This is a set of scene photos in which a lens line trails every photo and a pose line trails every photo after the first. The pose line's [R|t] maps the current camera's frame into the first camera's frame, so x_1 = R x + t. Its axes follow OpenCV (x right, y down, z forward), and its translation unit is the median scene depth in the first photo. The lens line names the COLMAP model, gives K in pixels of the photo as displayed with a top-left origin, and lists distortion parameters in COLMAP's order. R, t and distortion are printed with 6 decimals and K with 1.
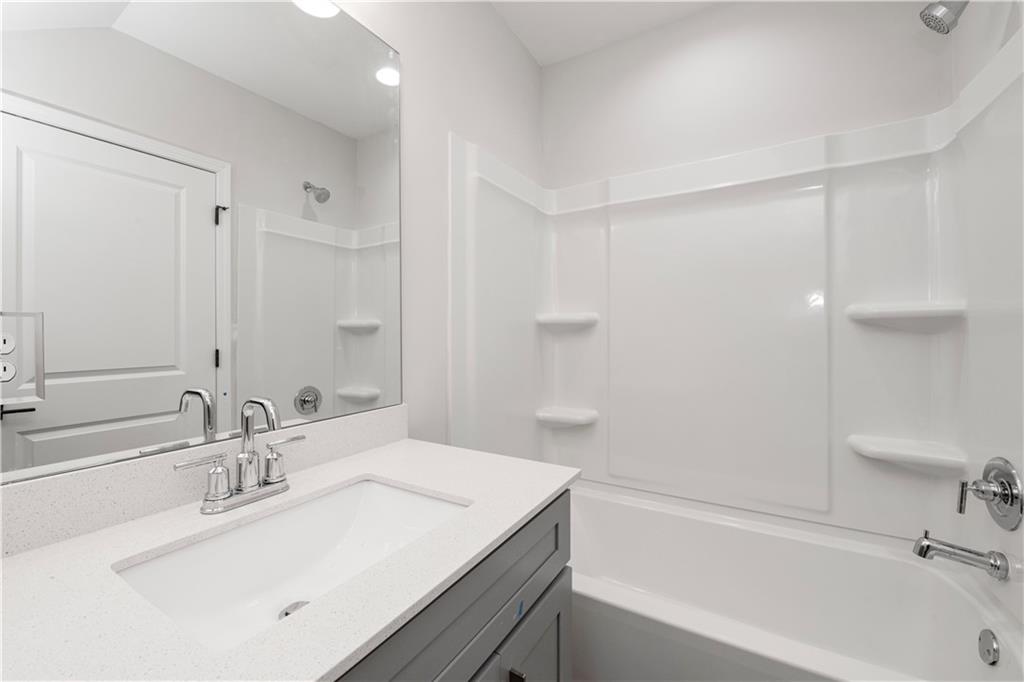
lens RADIAL K [[410.1, 0, 515.1], [0, 410.1, 334.5], [0, 0, 1]] dist [-0.002056, -0.000141]
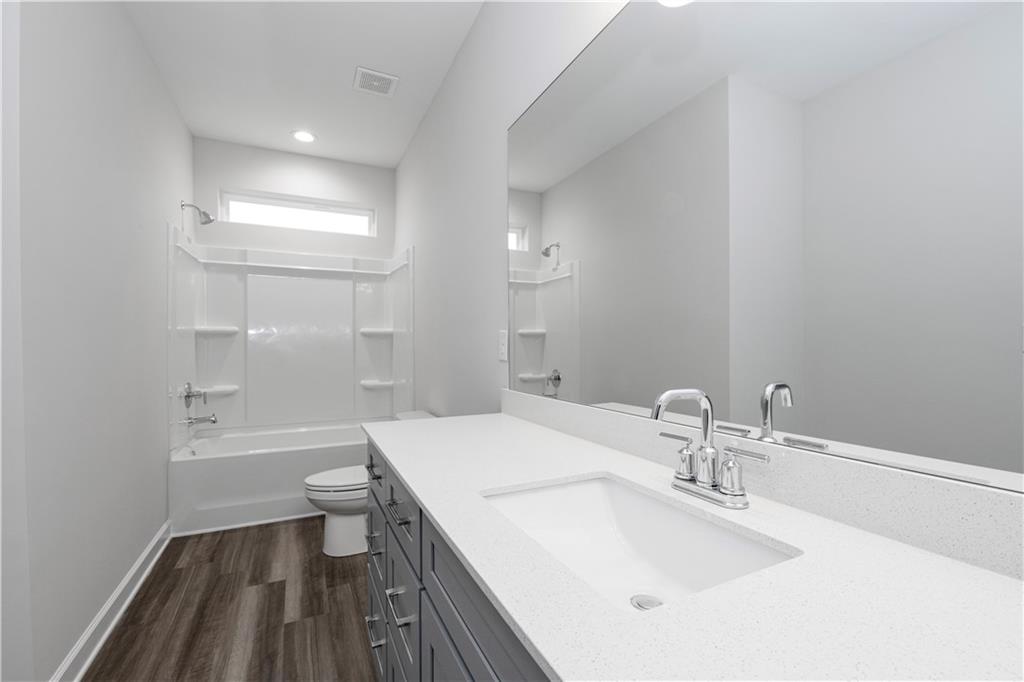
lens RADIAL K [[447.2, 0, 512.0], [0, 447.2, 341.0], [0, 0, 1]] dist [0.000242, 0.000007]
pose [[0.545681, 0.009782, 0.837936, -0.733242], [0.007333, 0.999838, -0.016448, 0.043637], [-0.837961, 0.015120, 0.545521, -0.954967]]
